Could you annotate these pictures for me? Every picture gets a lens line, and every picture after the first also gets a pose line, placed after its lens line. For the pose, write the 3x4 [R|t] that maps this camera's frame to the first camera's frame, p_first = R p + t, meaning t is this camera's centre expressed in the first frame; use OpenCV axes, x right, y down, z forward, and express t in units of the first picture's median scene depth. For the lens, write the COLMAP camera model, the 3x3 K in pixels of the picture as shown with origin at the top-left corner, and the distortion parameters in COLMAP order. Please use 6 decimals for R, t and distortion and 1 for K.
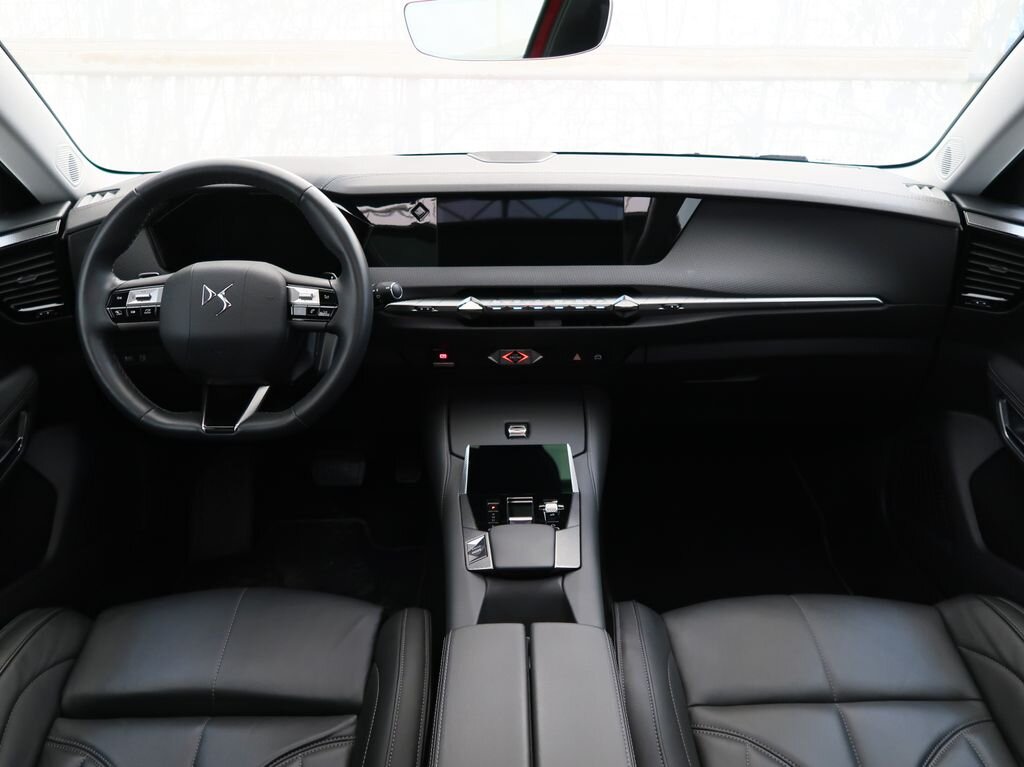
lens RADIAL K [[825.9, 0, 512.5], [0, 825.9, 385.1], [0, 0, 1]] dist [-0.010244, -0.002524]
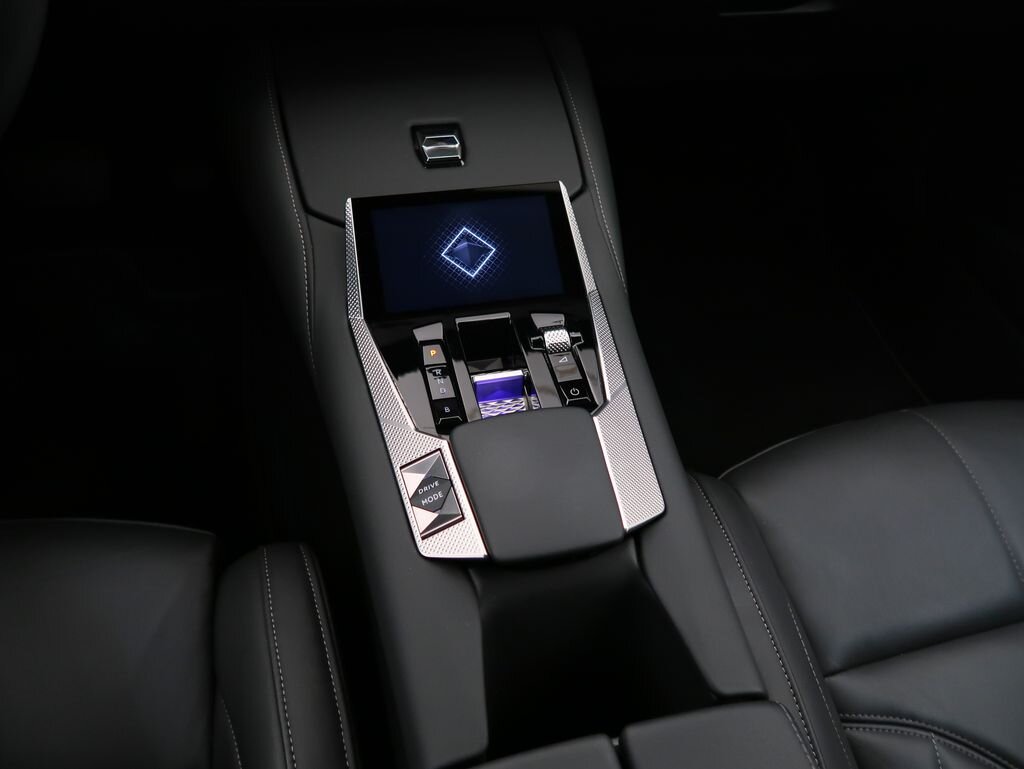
lens RADIAL K [[825.9, 0, 512.5], [0, 825.9, 386.1], [0, 0, 1]] dist [-0.010244, -0.002524]
pose [[0.970386, -0.115954, 0.211910, -0.070211], [0.009712, 0.895276, 0.445406, -0.031888], [-0.241365, -0.430157, 0.869890, 0.522377]]
